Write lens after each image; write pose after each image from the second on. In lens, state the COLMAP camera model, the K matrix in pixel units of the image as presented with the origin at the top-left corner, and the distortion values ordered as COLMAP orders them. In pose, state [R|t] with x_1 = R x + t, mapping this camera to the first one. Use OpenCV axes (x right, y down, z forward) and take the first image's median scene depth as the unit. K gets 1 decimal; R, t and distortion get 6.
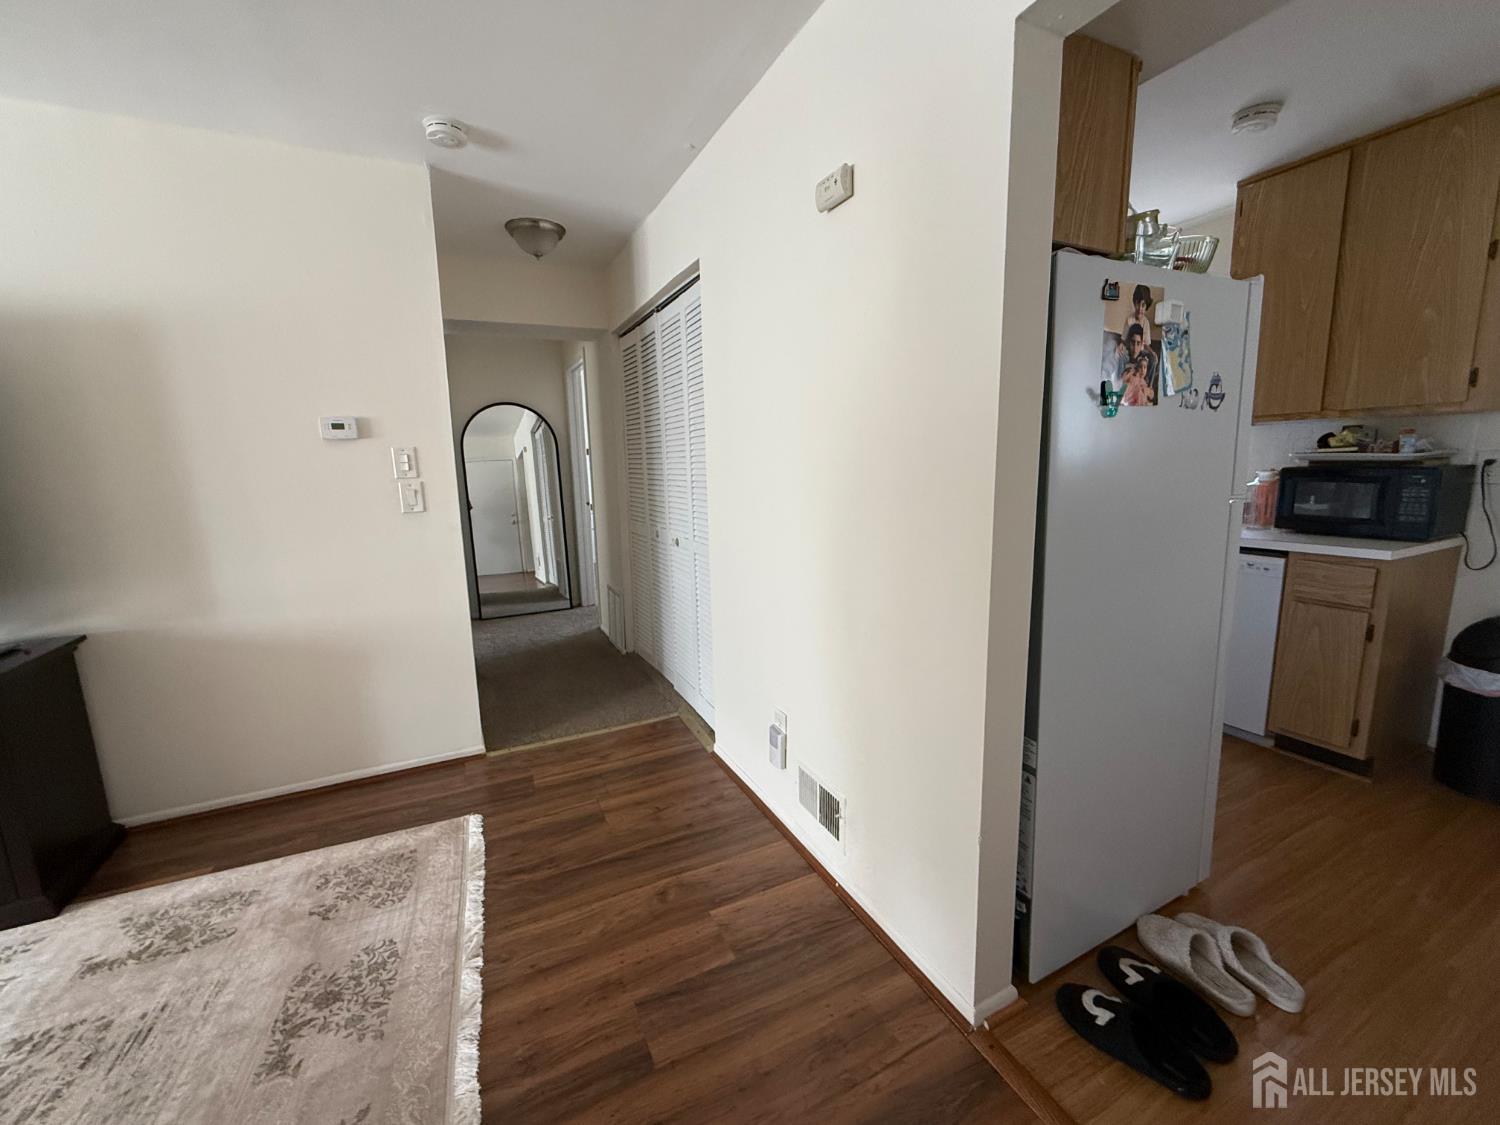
lens RADIAL K [[596.8, 0, 743.5], [0, 596.8, 563.2], [0, 0, 1]] dist [0.000506, -0.000887]
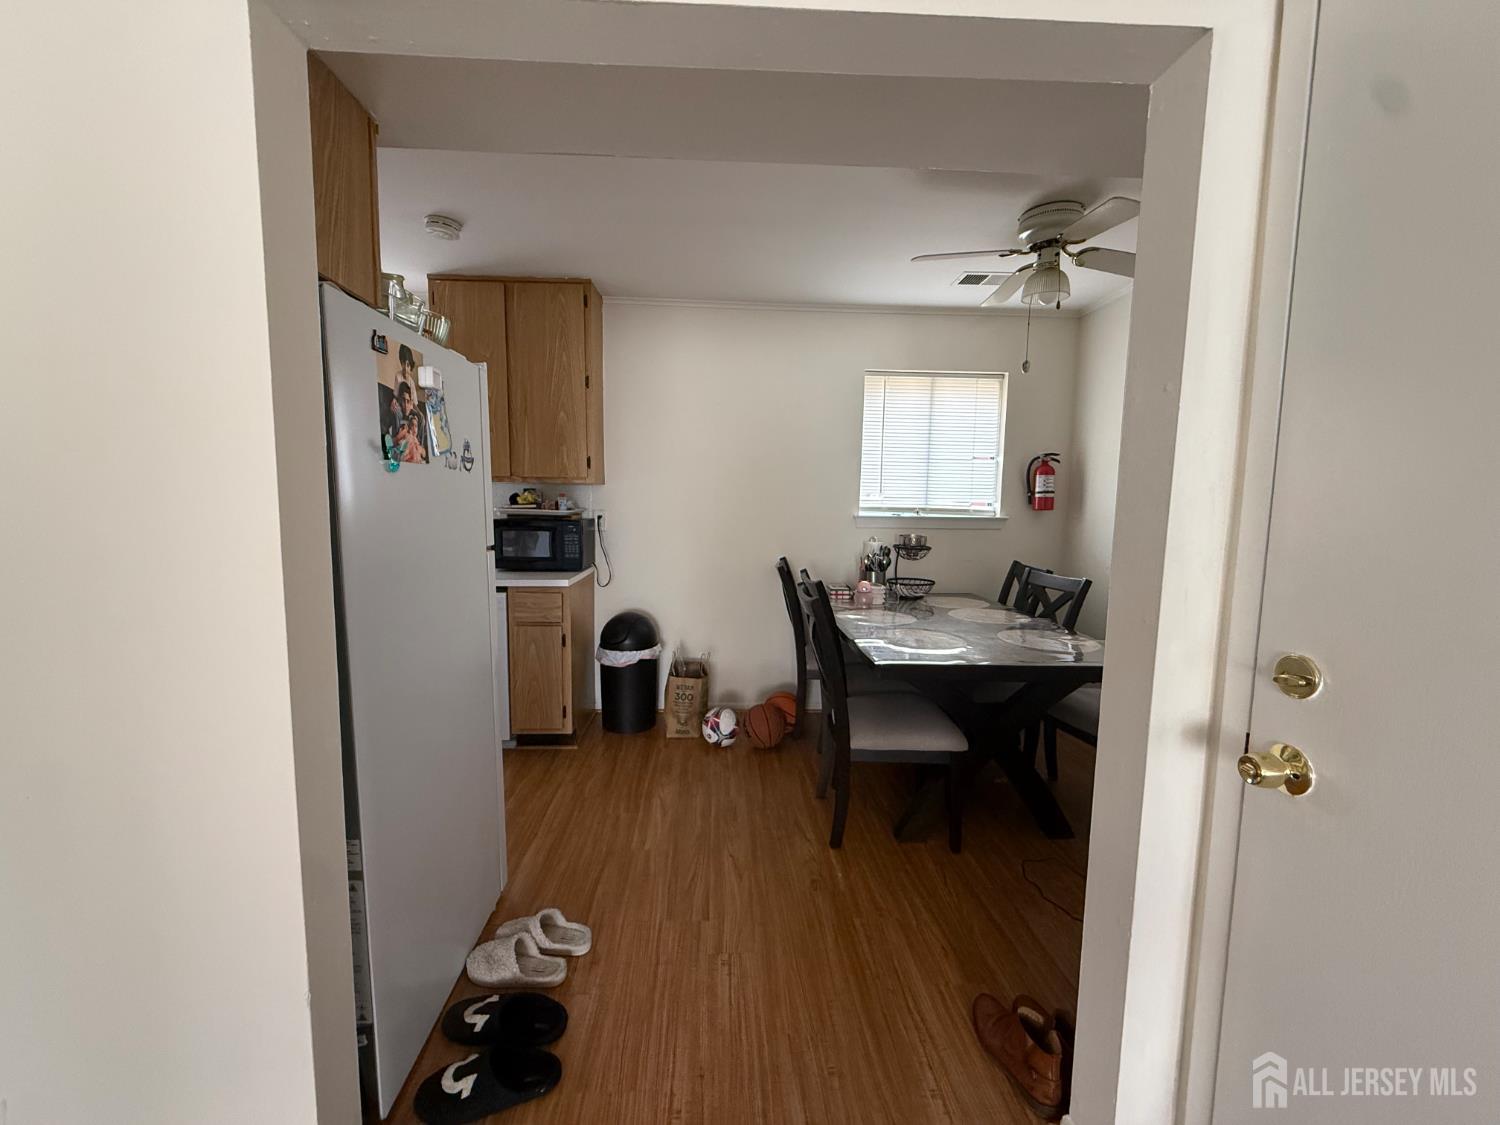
lens RADIAL K [[596.8, 0, 743.5], [0, 596.8, 563.2], [0, 0, 1]] dist [0.000506, -0.000887]
pose [[0.393721, -0.061999, 0.917137, -0.055033], [0.133470, 0.991005, 0.009695, -0.029139], [-0.909489, 0.118593, 0.398455, 0.105569]]
